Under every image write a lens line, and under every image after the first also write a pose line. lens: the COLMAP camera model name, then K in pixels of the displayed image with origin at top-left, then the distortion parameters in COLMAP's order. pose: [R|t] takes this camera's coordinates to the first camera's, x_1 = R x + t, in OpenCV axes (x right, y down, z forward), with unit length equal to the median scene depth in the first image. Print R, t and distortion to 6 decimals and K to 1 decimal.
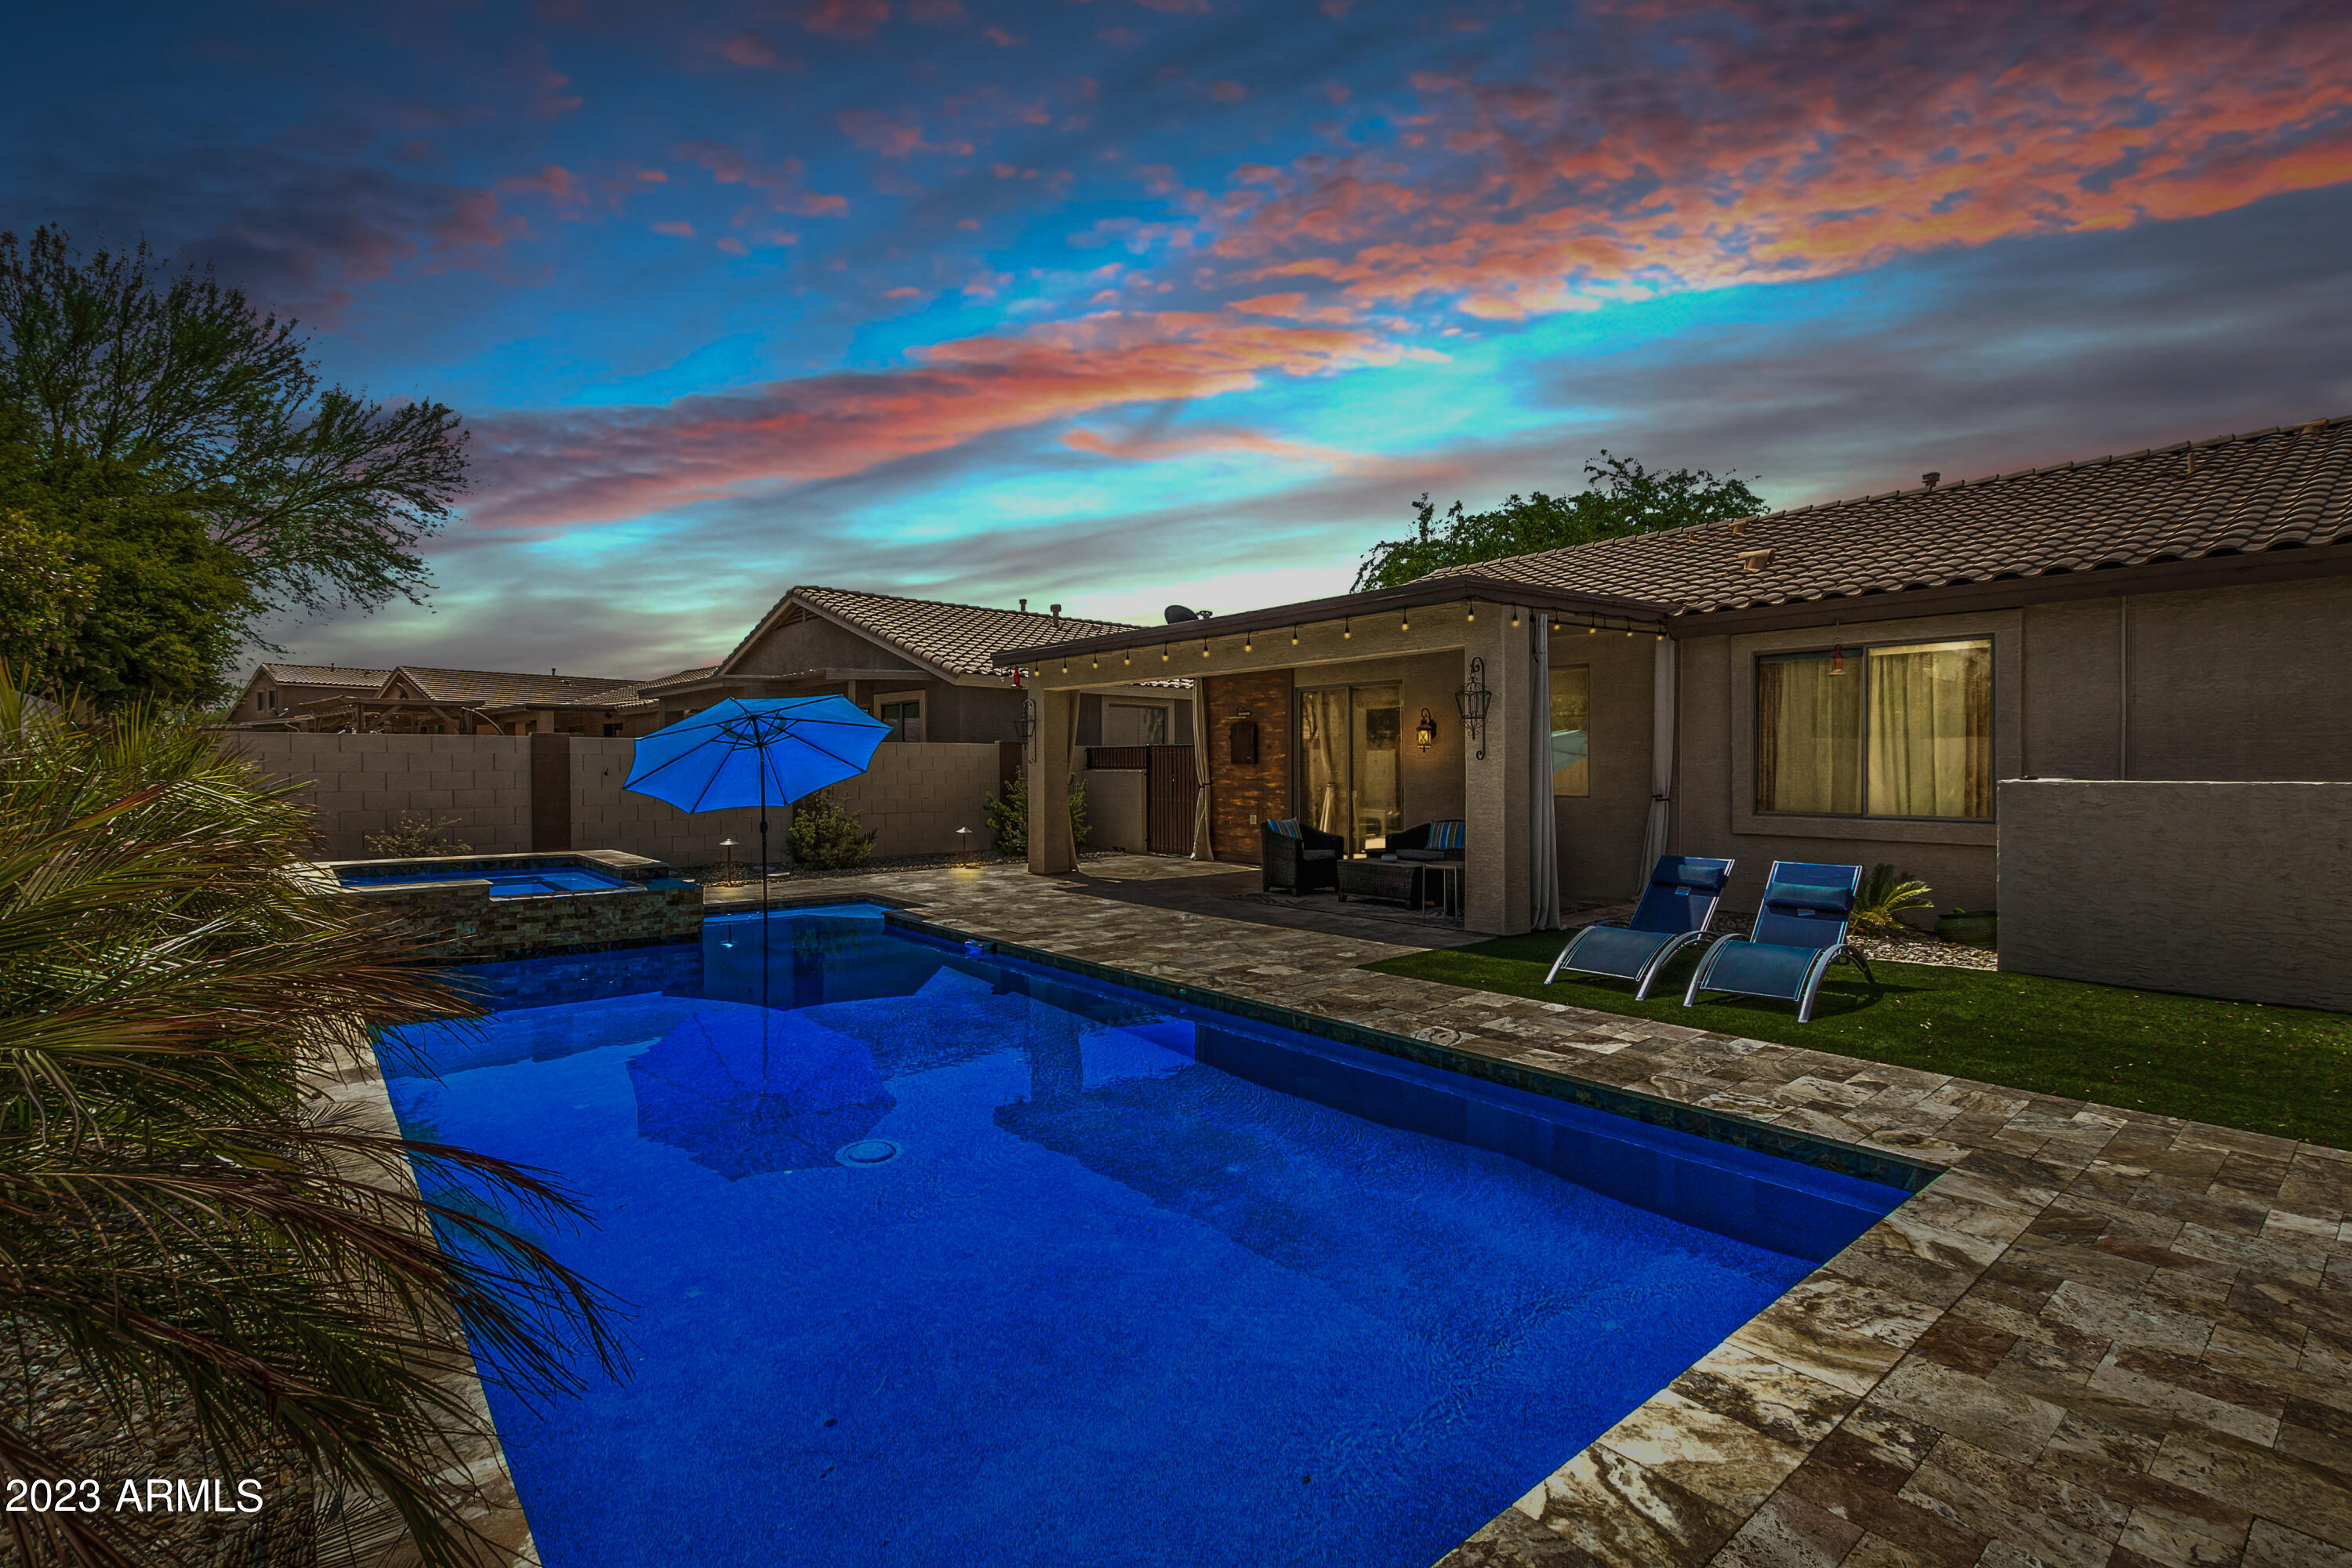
lens RADIAL K [[1069.8, 0, 1165.2], [0, 1069.8, 776.8], [0, 0, 1]] dist [0.001246, -0.000306]
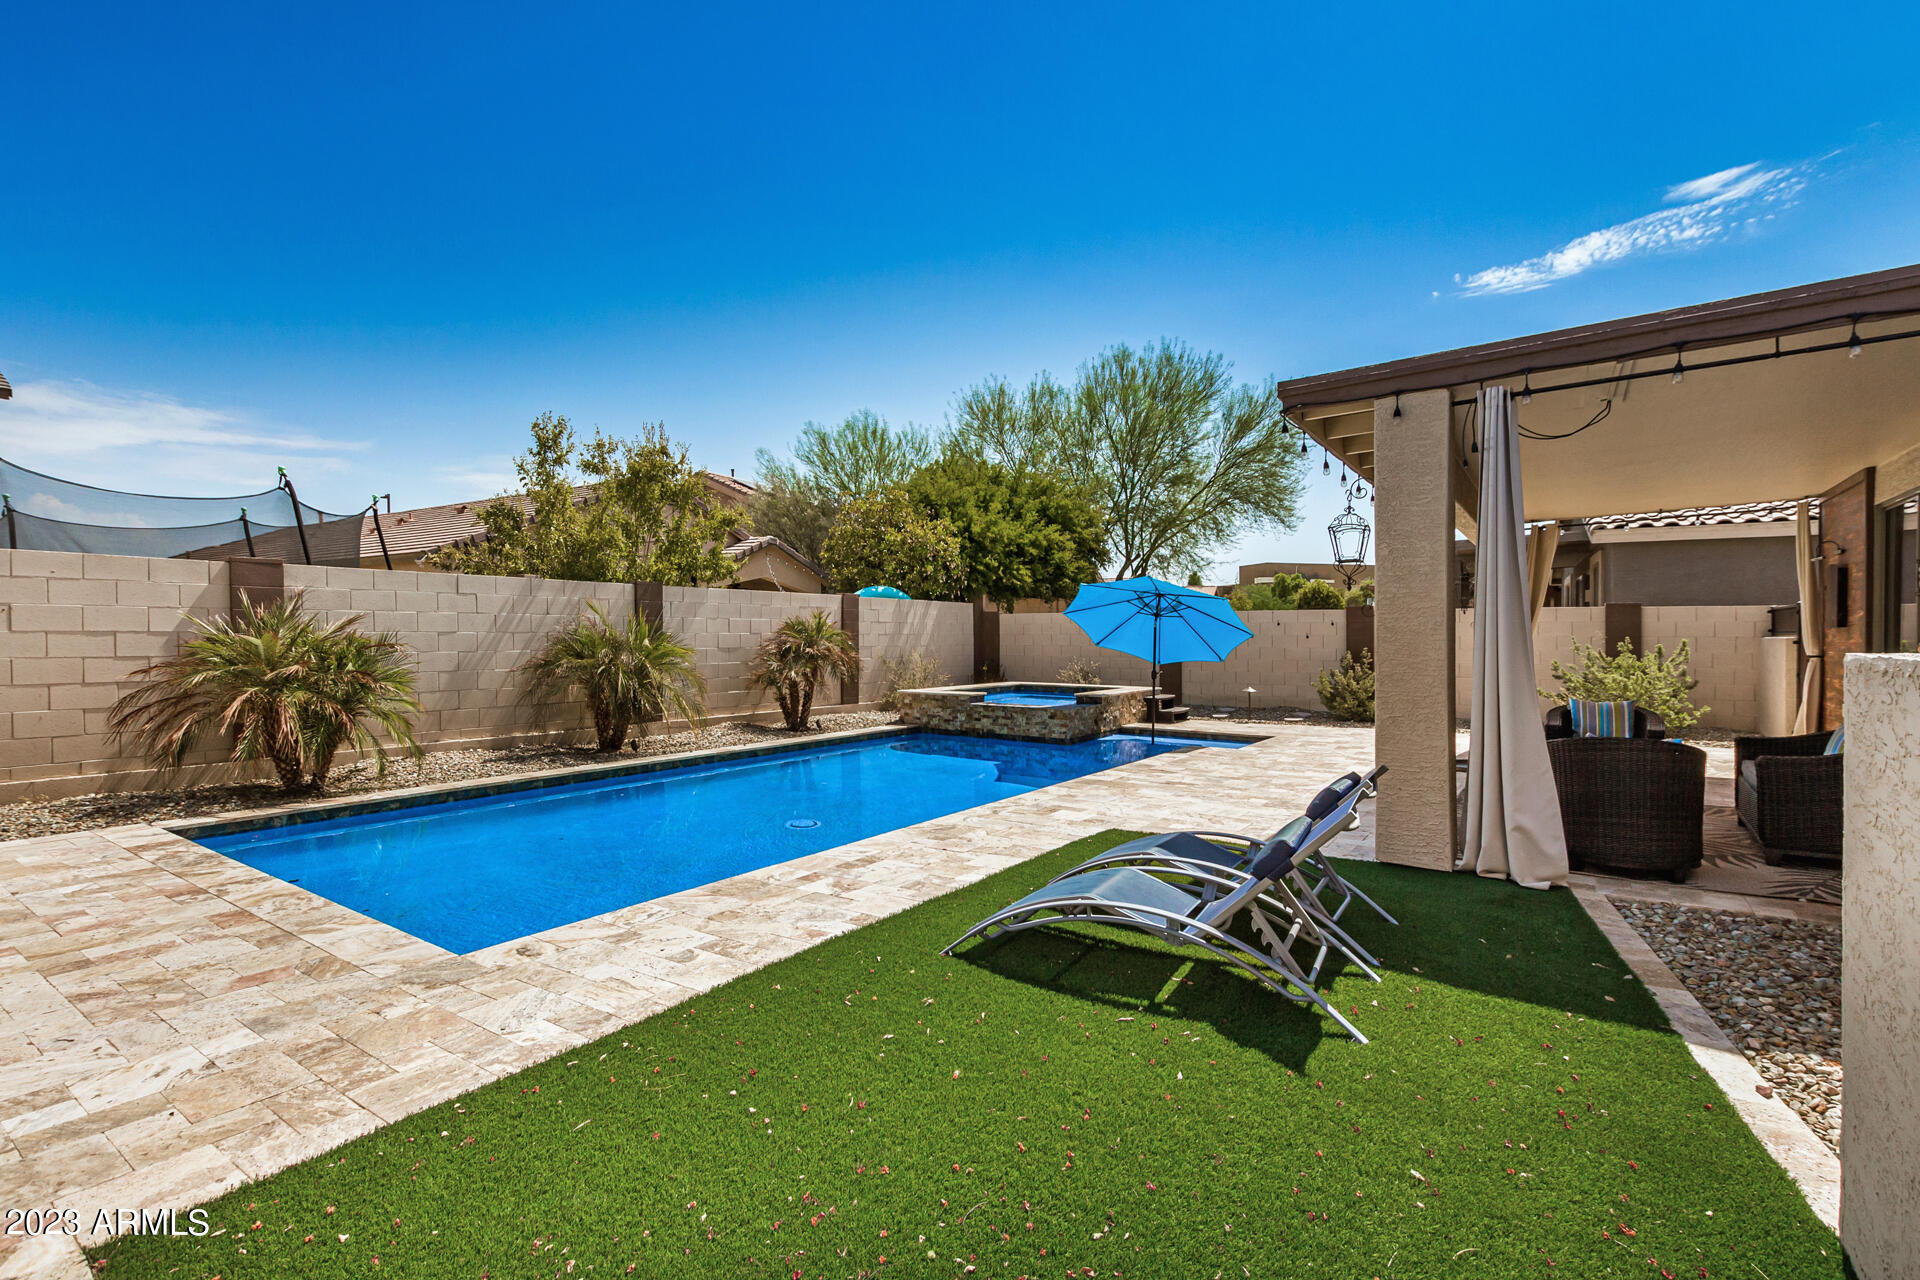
lens RADIAL K [[873.3, 0, 947.1], [0, 873.3, 641.7], [0, 0, 1]] dist [0.001246, -0.000306]
pose [[0.268770, 0.008040, -0.963171, 1.908130], [-0.011137, 0.999924, 0.005239, 0.005146], [0.963140, 0.009319, 0.268839, 1.325248]]
